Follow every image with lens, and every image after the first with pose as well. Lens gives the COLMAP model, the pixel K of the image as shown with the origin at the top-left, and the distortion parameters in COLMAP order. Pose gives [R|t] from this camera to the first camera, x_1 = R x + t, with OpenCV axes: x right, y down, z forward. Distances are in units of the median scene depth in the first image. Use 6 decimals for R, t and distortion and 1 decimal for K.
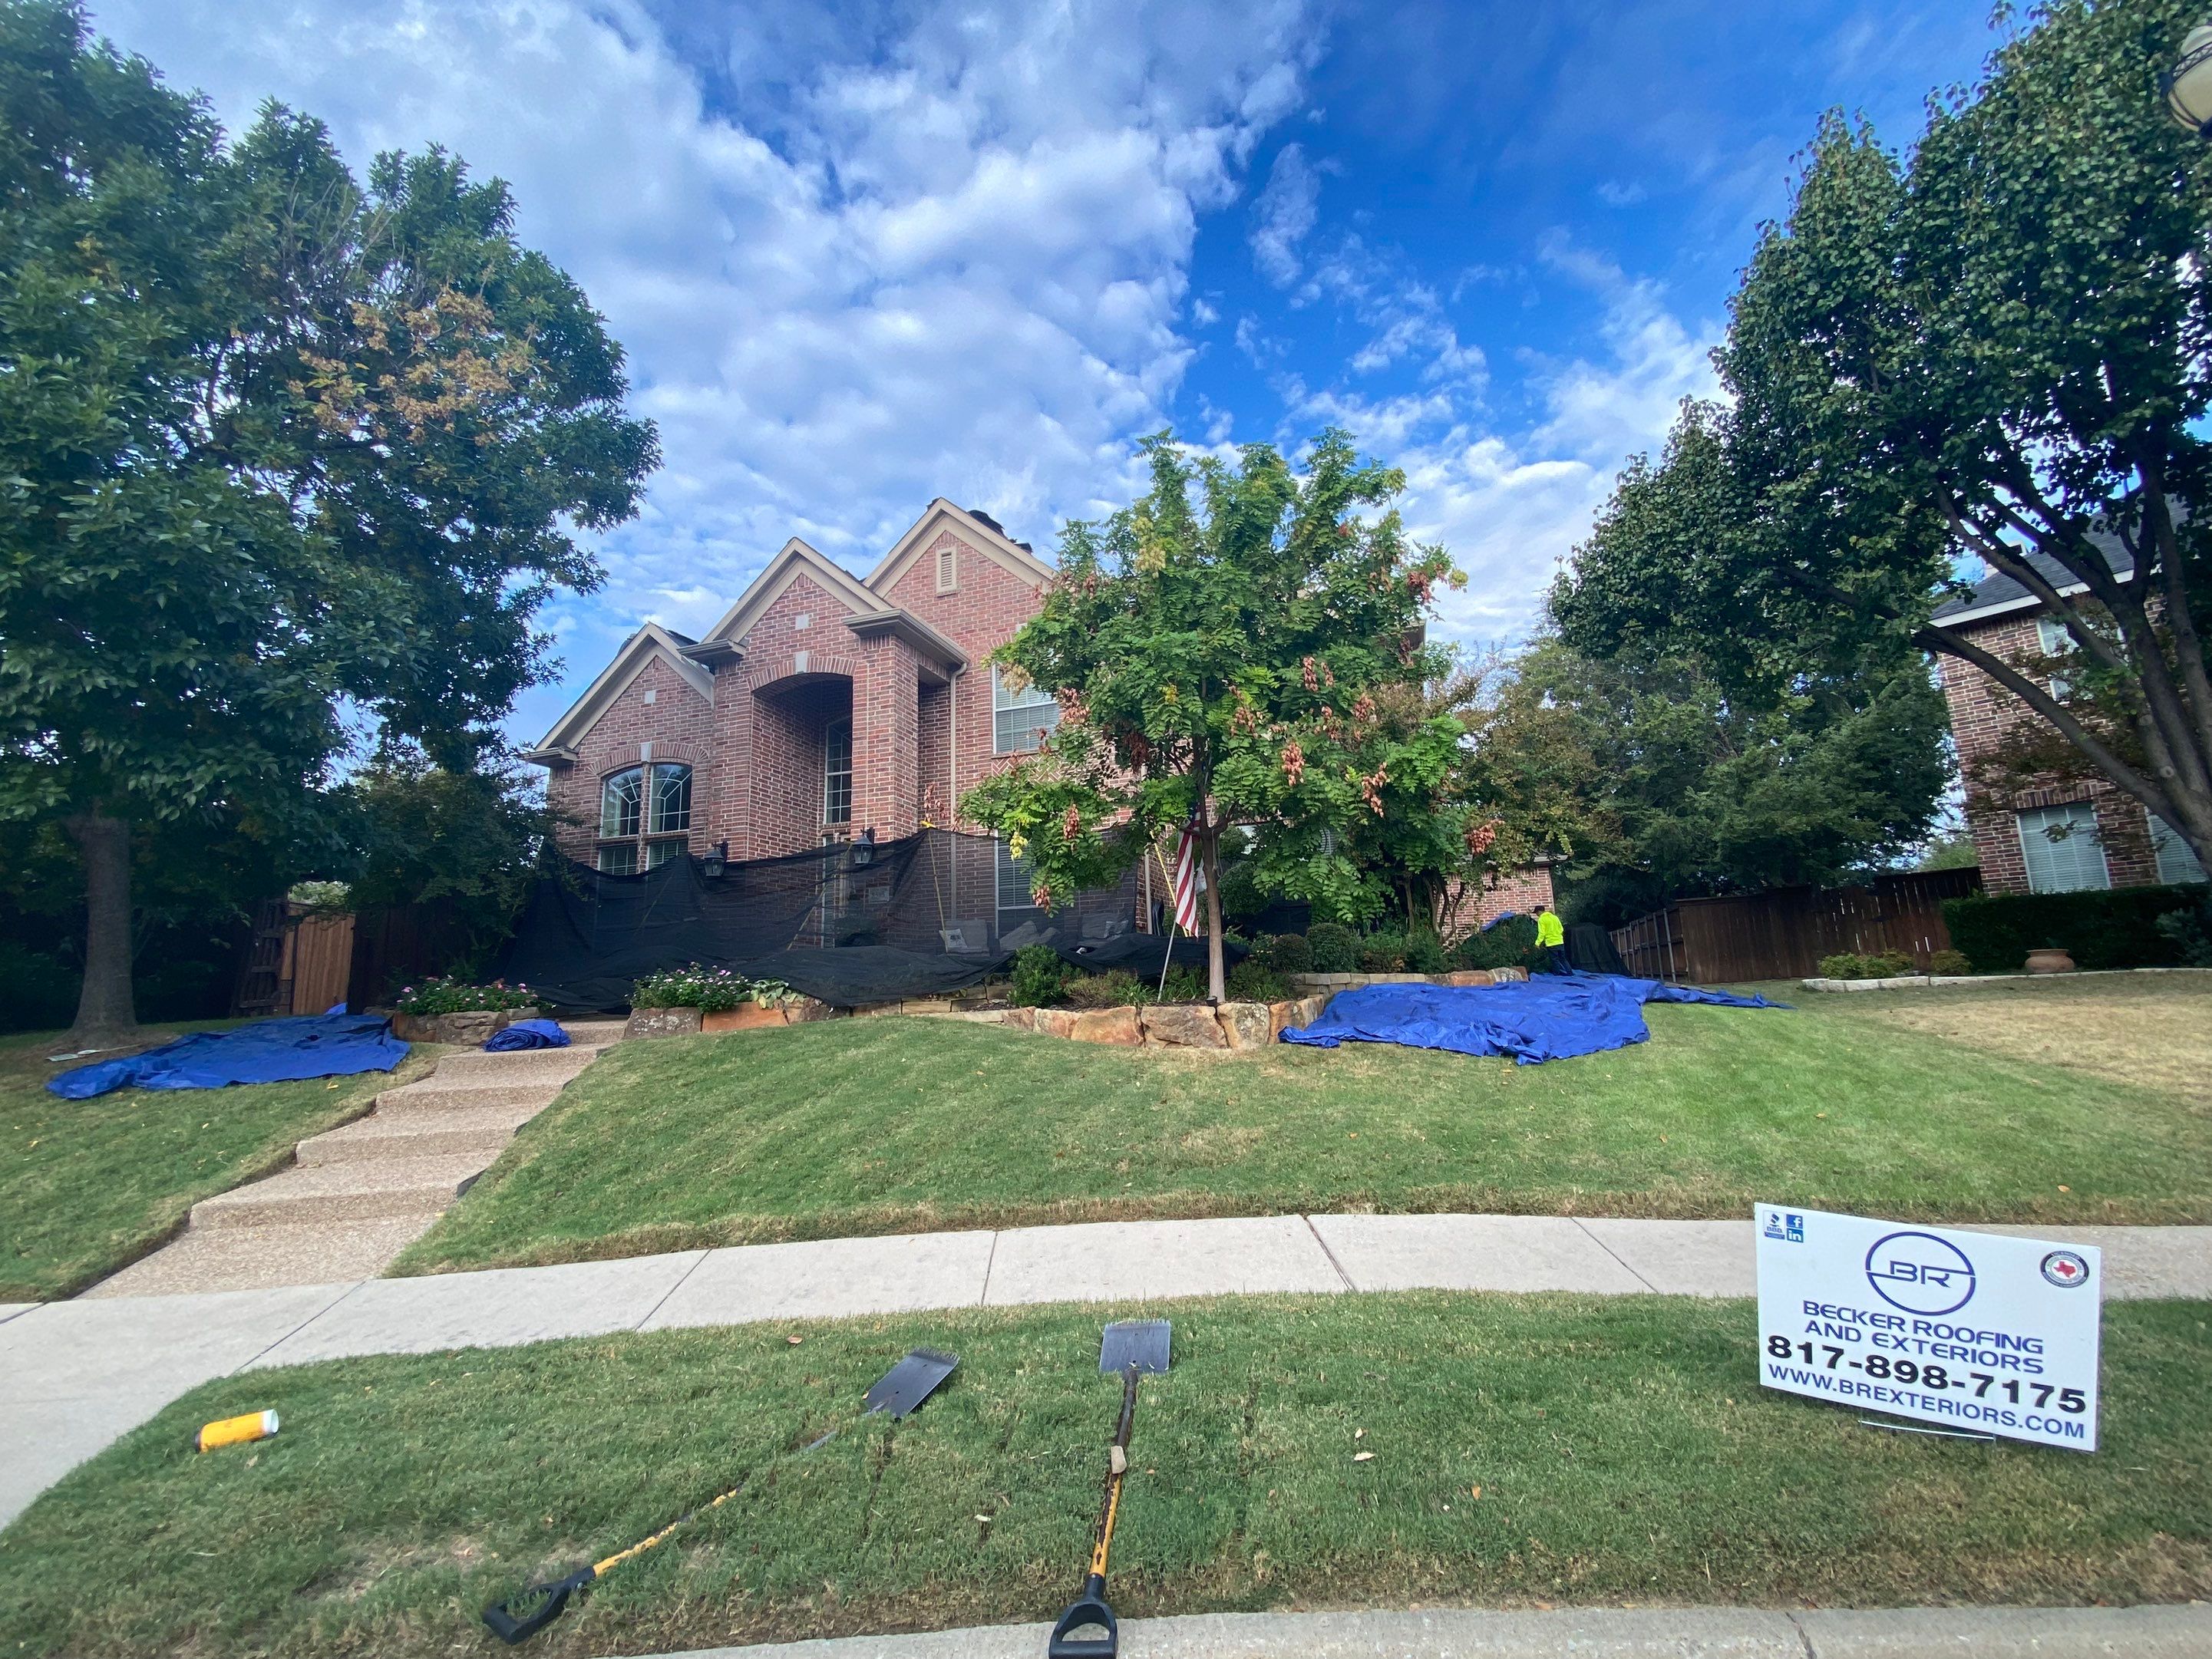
lens RADIAL K [[879.1, 0, 1136.8], [0, 879.1, 830.1], [0, 0, 1]] dist [0.000811, -0.013119]
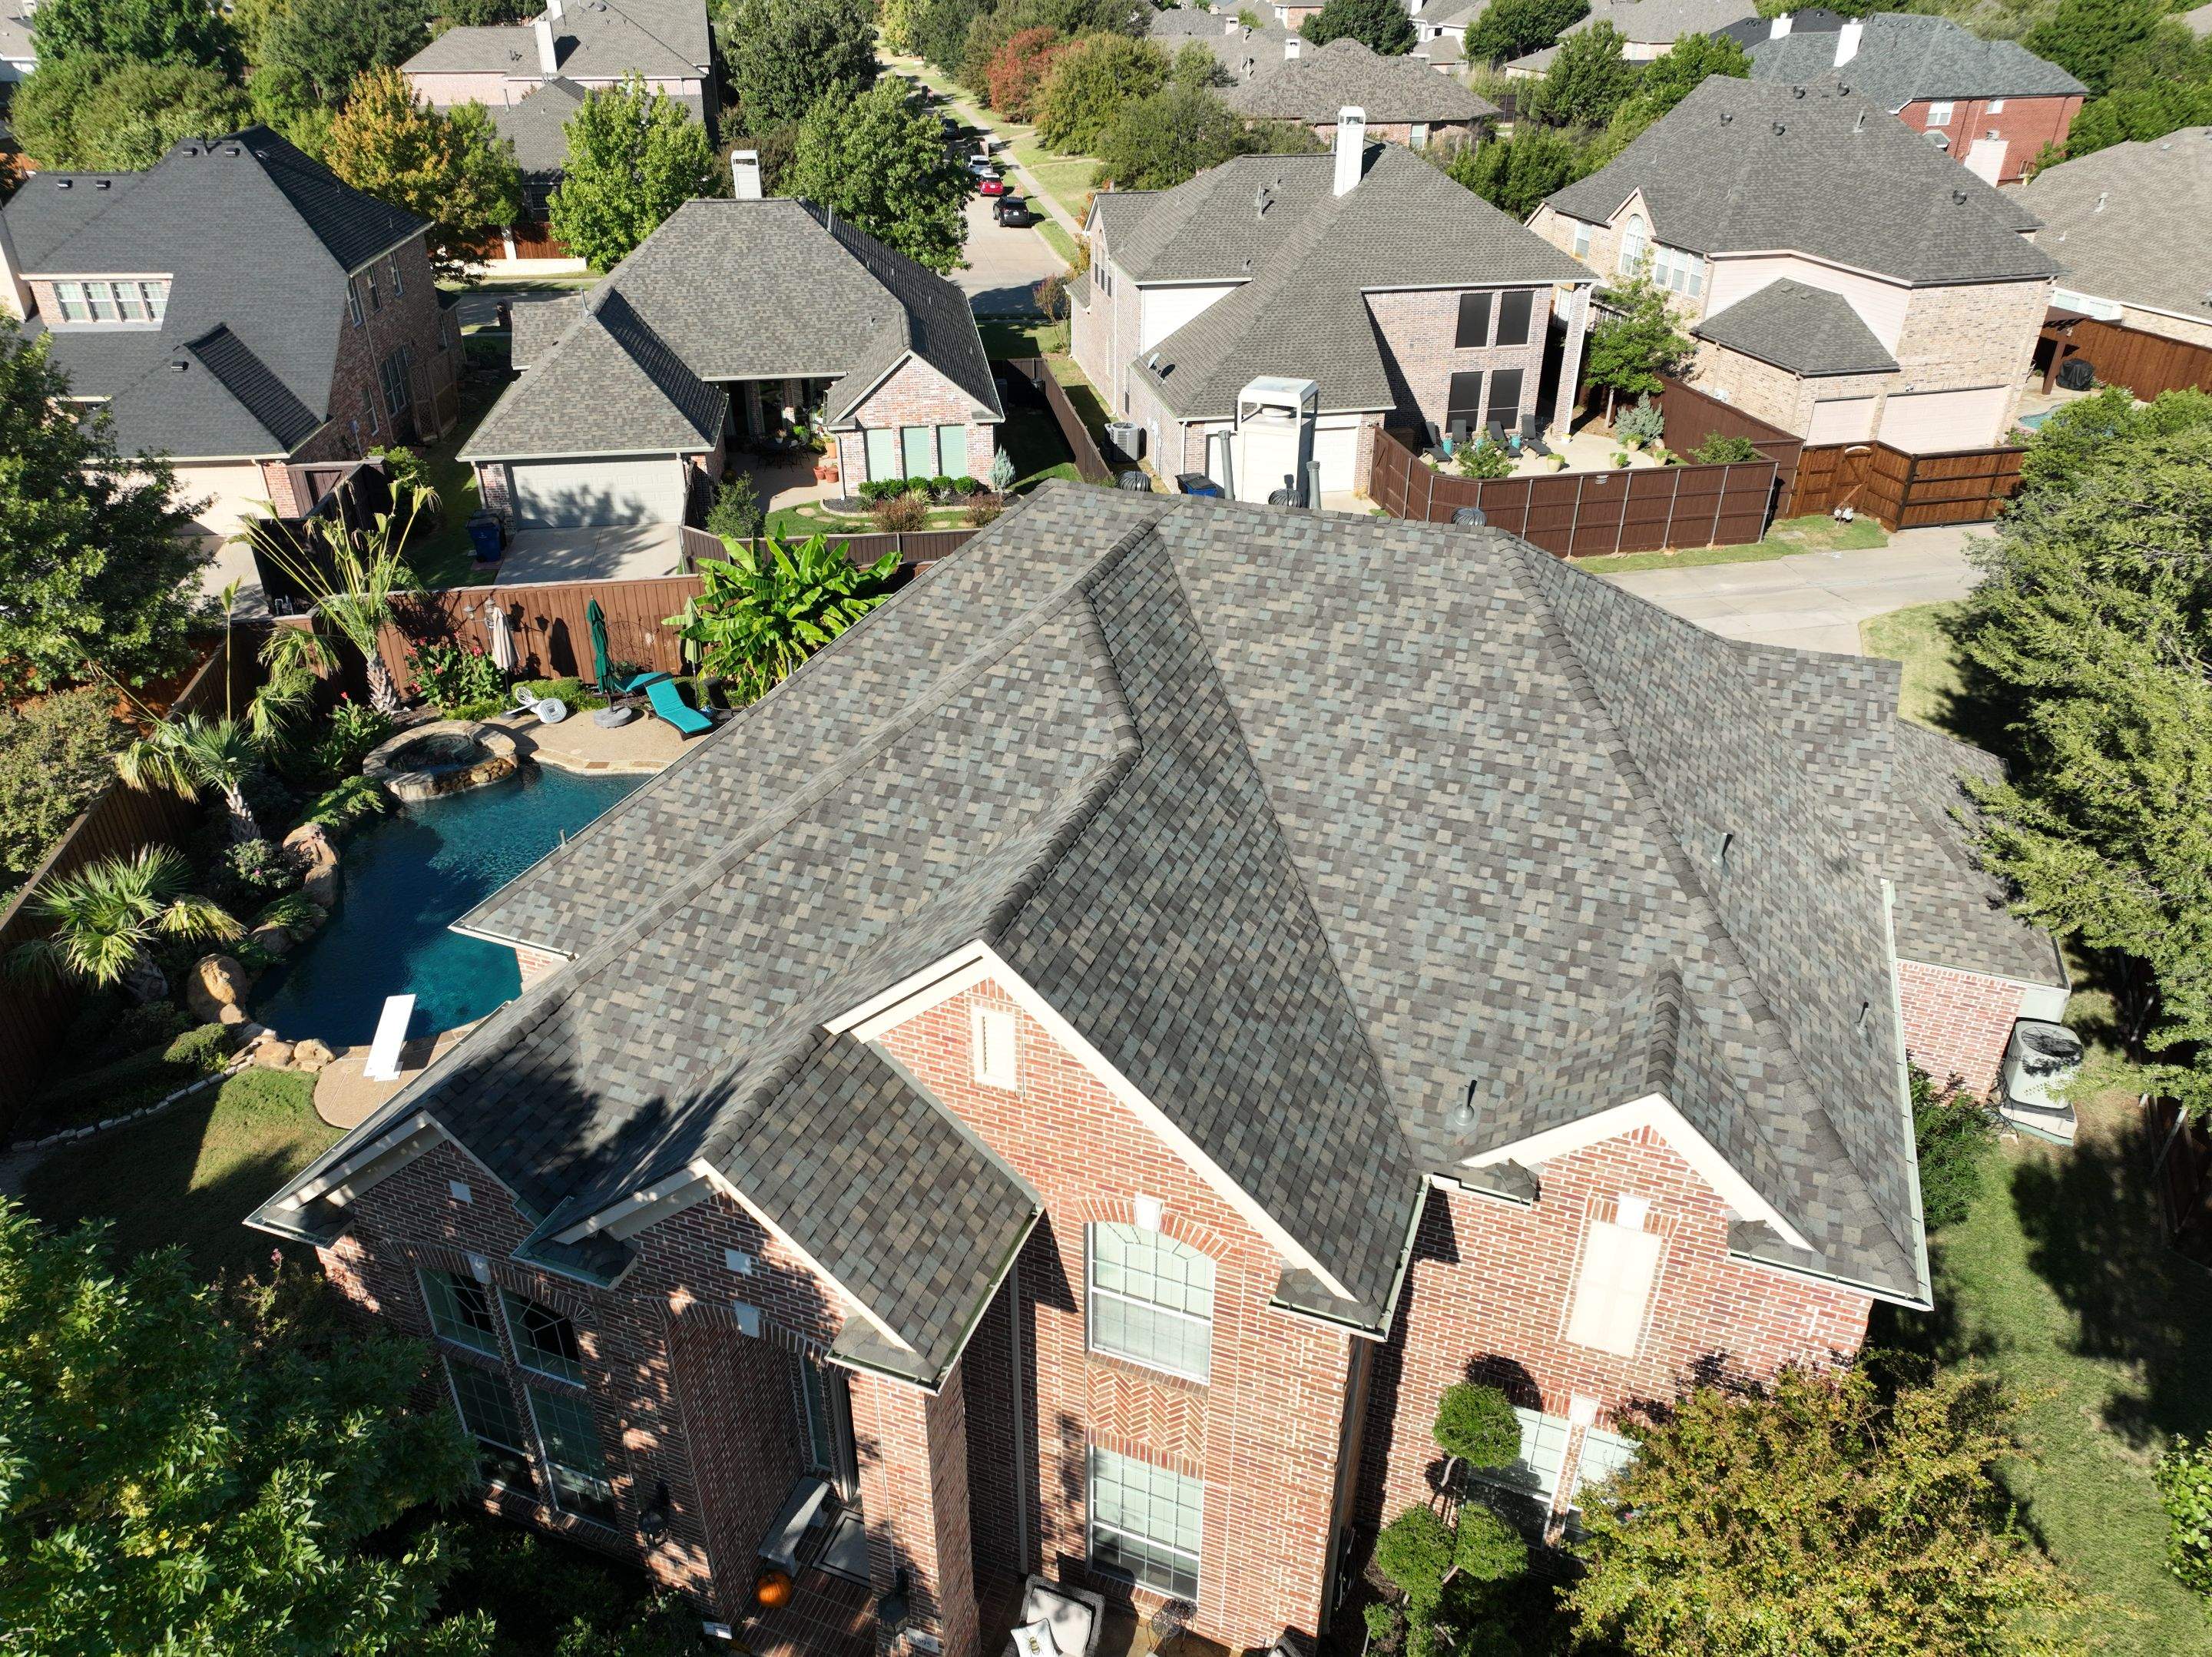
lens RADIAL K [[1551.0, 0, 1107.0], [0, 1551.0, 828.0], [0, 0, 1]] dist [-0.005092, 0.019591]
pose [[0.996990, 0.069542, -0.034278, -0.213536], [-0.031381, 0.766248, 0.641778, -1.517457], [0.070896, -0.638771, 0.766124, 0.685606]]
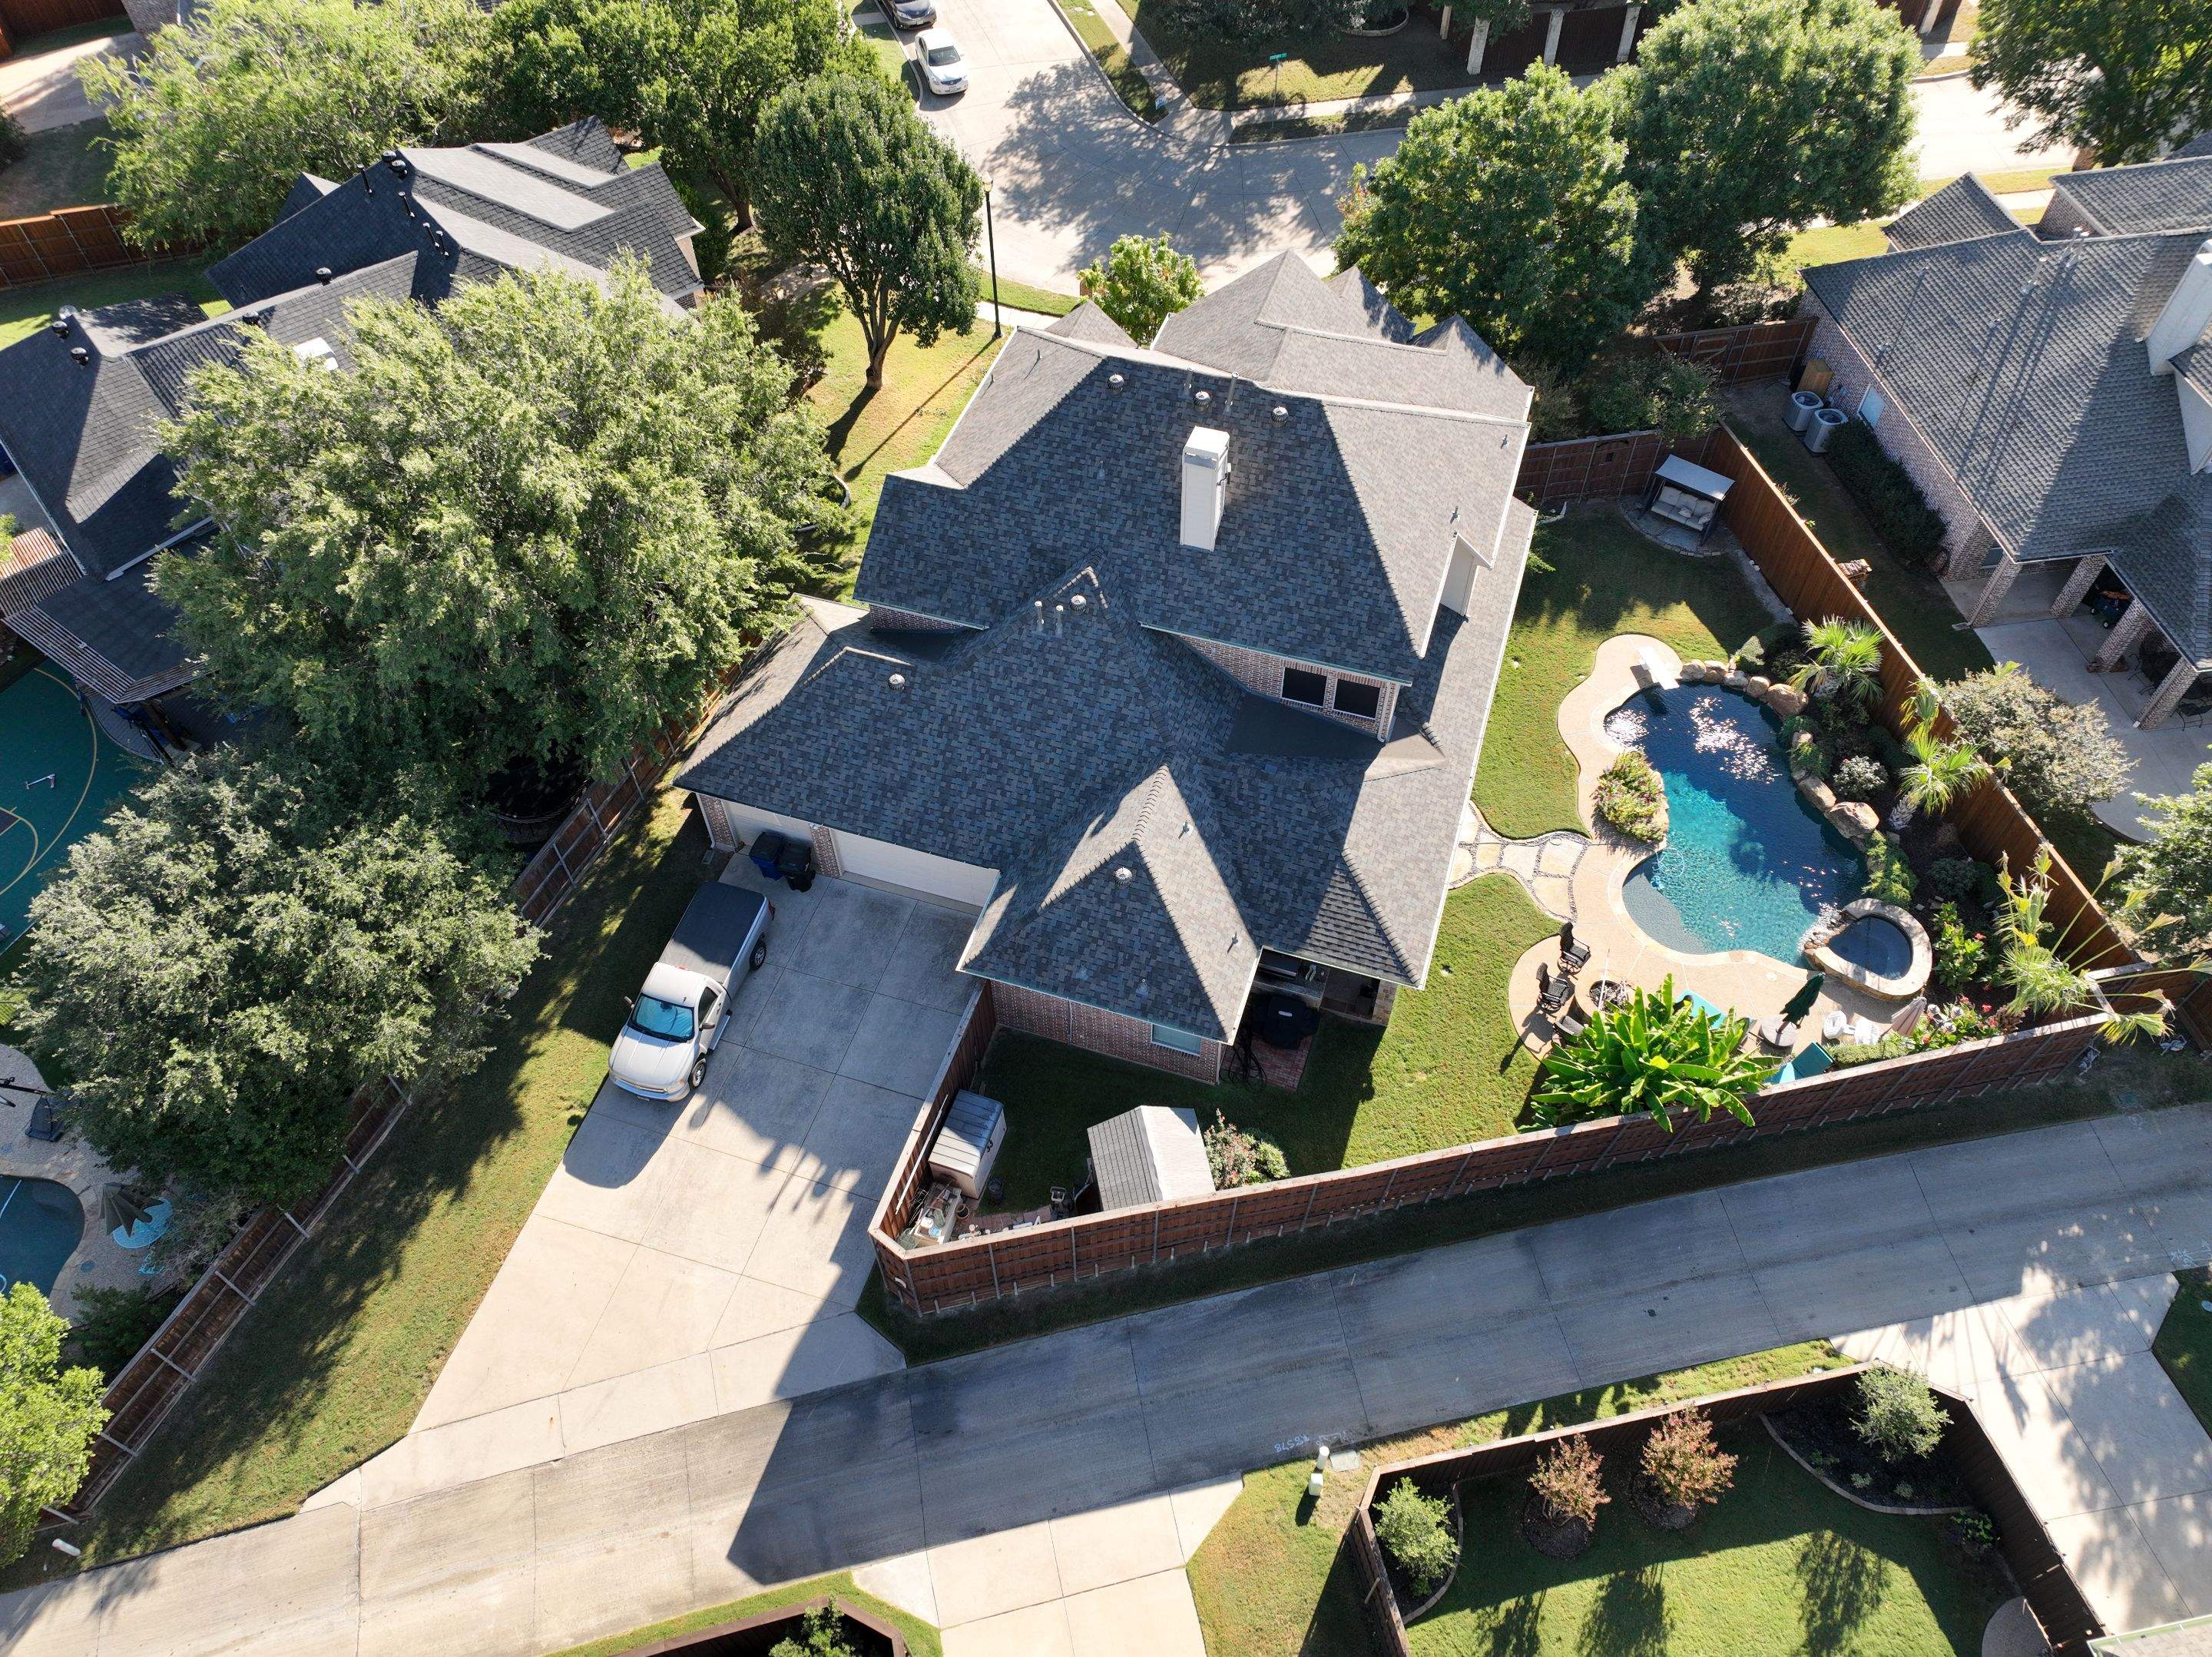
lens RADIAL K [[1551.0, 0, 1107.0], [0, 1551.0, 828.0], [0, 0, 1]] dist [-0.005092, 0.019591]
pose [[-0.998513, 0.013243, 0.052876, -0.034423], [0.045283, 0.741516, 0.669405, -2.433867], [-0.030344, 0.670804, -0.741013, 6.190253]]
